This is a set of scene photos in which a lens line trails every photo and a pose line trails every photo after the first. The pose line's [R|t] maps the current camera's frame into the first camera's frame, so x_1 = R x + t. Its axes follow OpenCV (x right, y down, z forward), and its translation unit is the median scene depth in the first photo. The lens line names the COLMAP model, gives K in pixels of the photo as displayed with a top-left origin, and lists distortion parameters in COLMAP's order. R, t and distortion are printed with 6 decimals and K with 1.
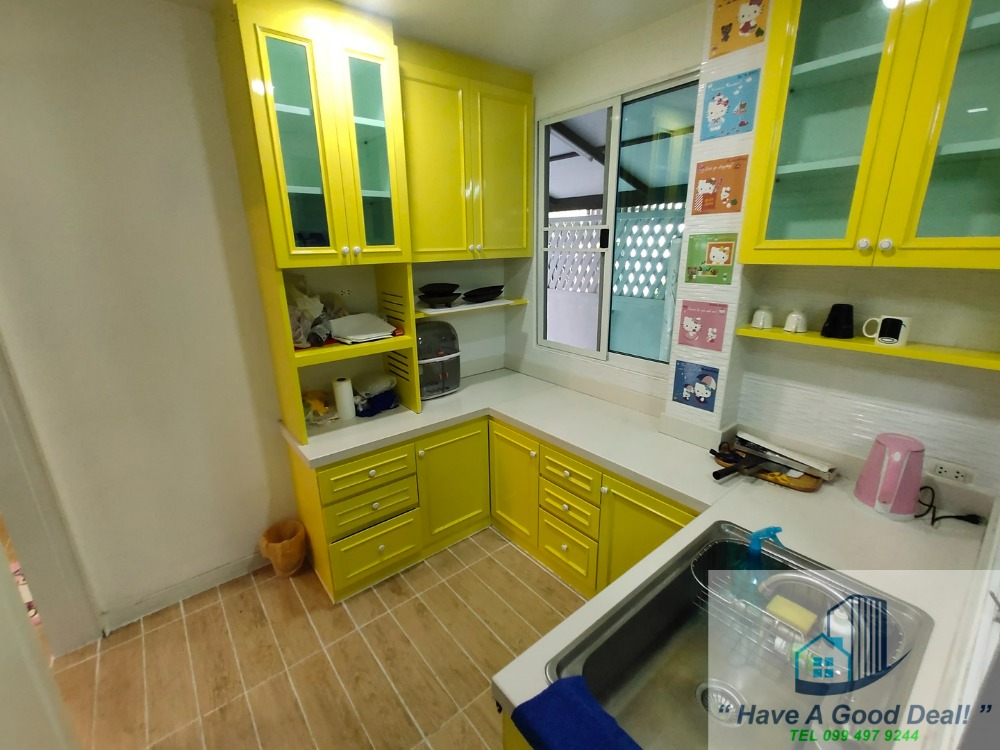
lens RADIAL K [[439.5, 0, 502.8], [0, 439.5, 377.4], [0, 0, 1]] dist [0.000610, -0.000147]
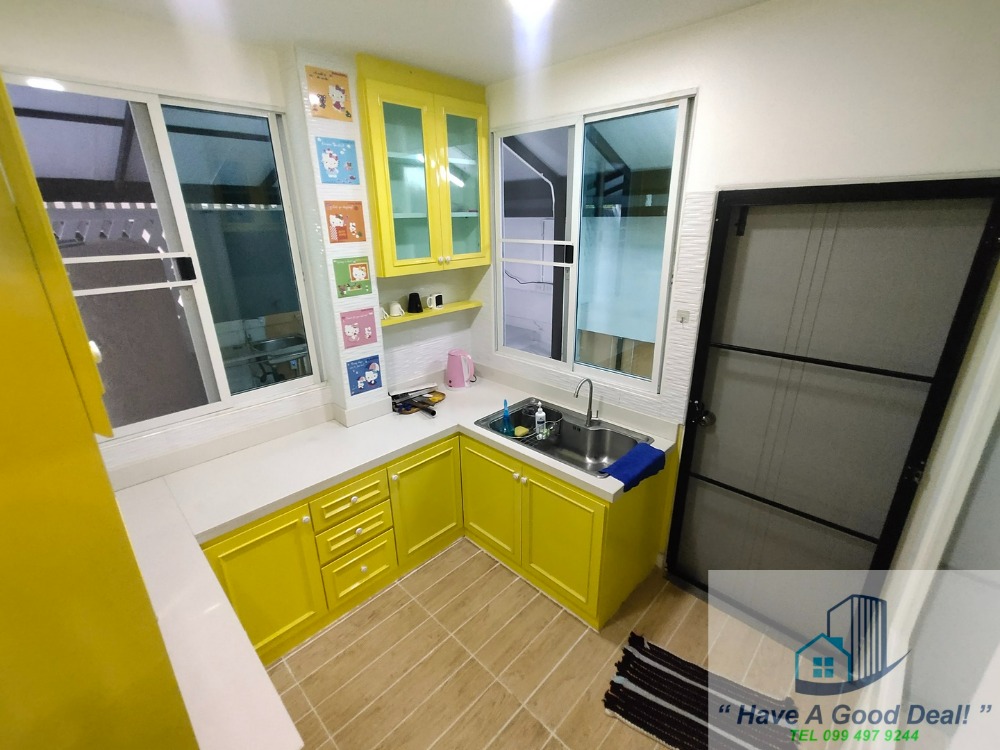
lens RADIAL K [[439.5, 0, 503.4], [0, 439.5, 372.2], [0, 0, 1]] dist [0.000610, -0.000147]
pose [[-0.114884, -0.313430, 0.942636, -0.879132], [0.306333, 0.891496, 0.333760, -0.317215], [-0.944967, 0.327104, -0.006405, 0.690688]]
